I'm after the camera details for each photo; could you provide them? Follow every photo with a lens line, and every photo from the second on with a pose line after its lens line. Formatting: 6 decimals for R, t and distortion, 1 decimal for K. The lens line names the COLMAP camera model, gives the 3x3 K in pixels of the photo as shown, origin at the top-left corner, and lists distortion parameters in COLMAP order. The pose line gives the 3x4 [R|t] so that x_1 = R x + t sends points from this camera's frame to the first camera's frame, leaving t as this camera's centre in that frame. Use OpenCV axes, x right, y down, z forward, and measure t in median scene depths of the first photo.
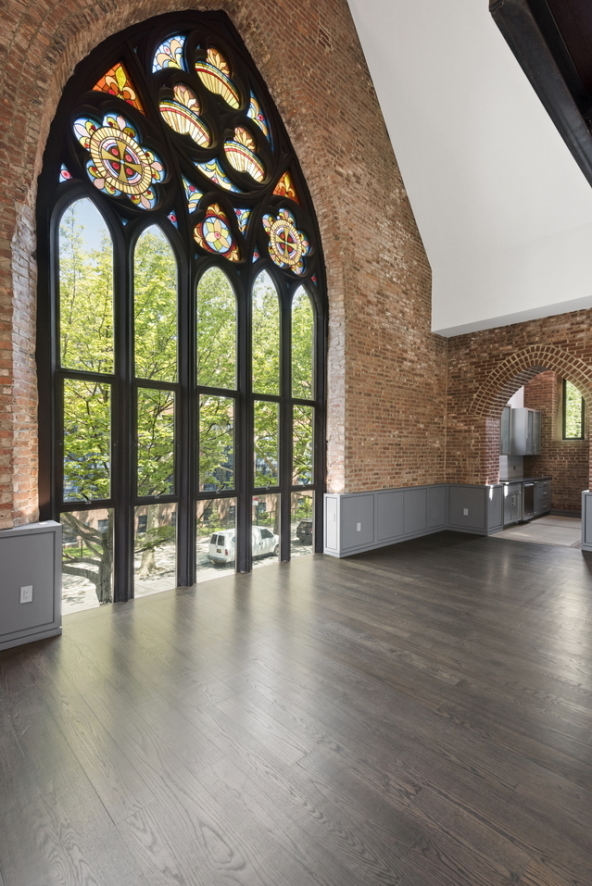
lens RADIAL K [[419.9, 0, 296.0], [0, 419.9, 443.0], [0, 0, 1]] dist [0.001498, 0.000124]
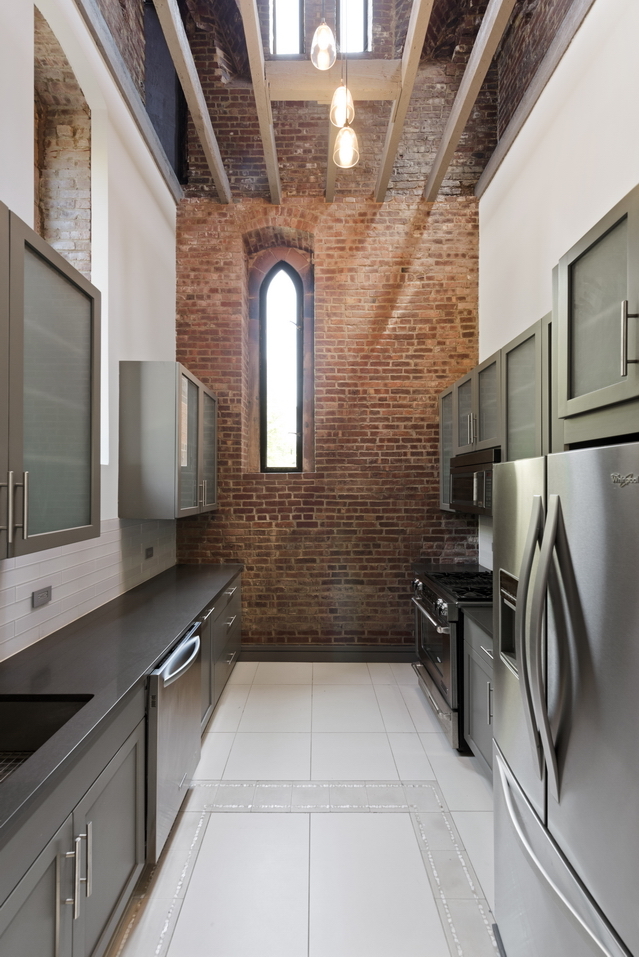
lens RADIAL K [[380.3, 0, 319.5], [0, 380.3, 478.5], [0, 0, 1]] dist [0.000812, 0.000043]
pose [[0.677315, 0.006763, 0.735662, 0.397659], [0.005114, 0.999890, -0.013900, 0.004513], [-0.735675, 0.013177, 0.677206, 0.708581]]
